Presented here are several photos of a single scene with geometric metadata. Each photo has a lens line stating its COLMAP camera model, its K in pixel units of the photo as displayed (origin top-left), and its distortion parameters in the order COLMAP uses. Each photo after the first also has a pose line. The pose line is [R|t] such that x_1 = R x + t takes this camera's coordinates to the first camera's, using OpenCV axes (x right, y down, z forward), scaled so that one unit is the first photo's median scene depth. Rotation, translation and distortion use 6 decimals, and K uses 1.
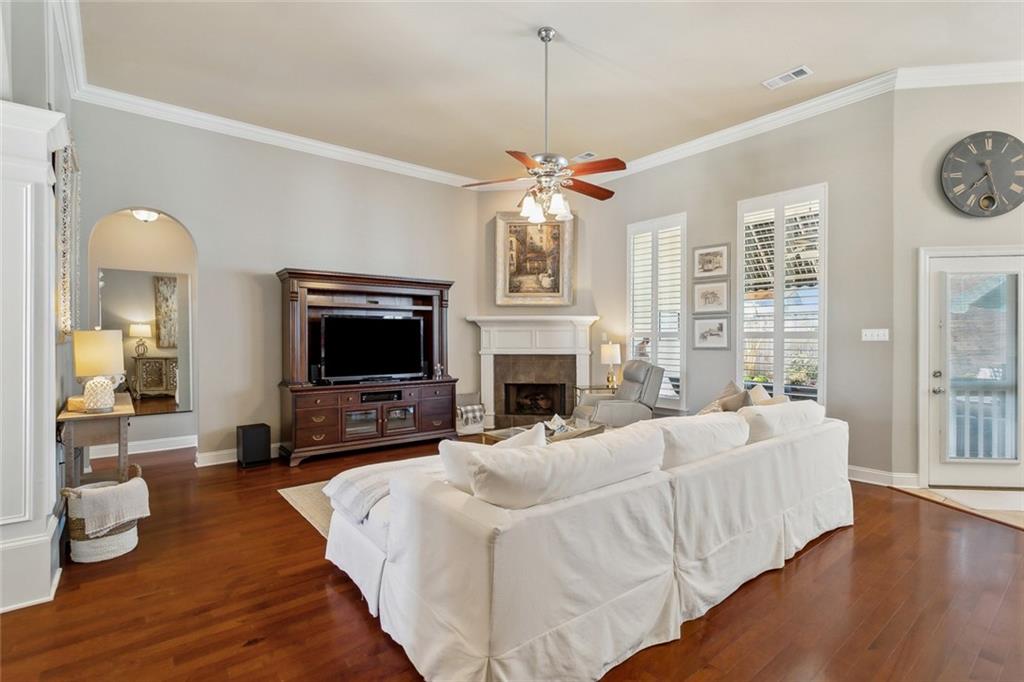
lens RADIAL K [[491.6, 0, 515.6], [0, 491.6, 340.0], [0, 0, 1]] dist [0.003827, 0.000859]
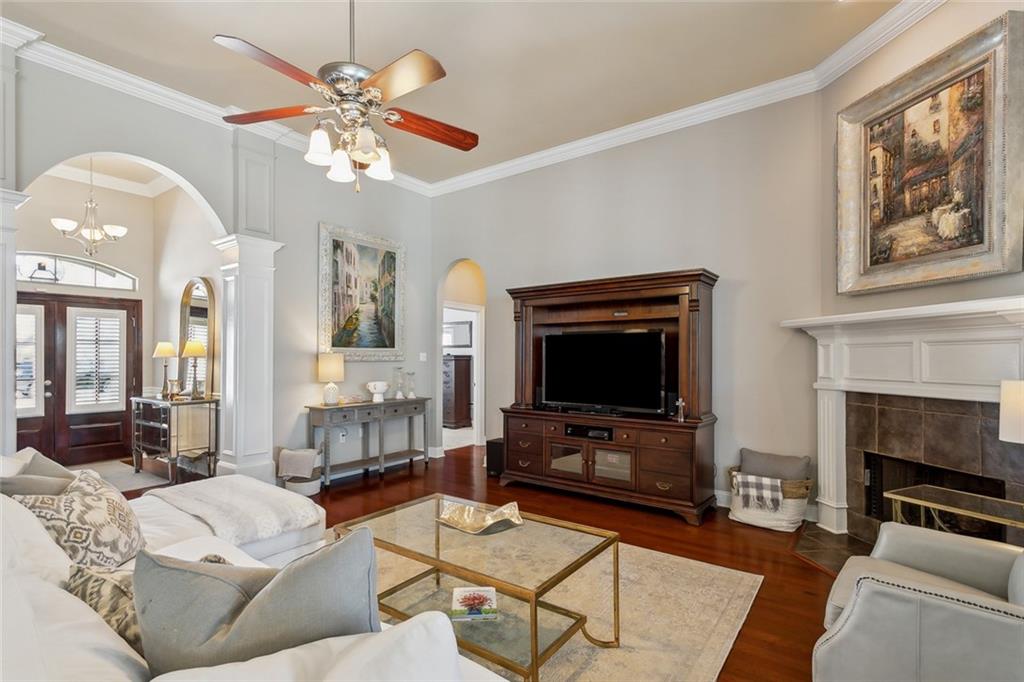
lens RADIAL K [[491.6, 0, 514.9], [0, 491.6, 354.7], [0, 0, 1]] dist [0.003827, 0.000859]
pose [[0.250865, -0.000452, -0.968022, 0.372011], [-0.002464, 0.999996, -0.001106, -0.007123], [0.968019, 0.002663, 0.250863, 0.543301]]
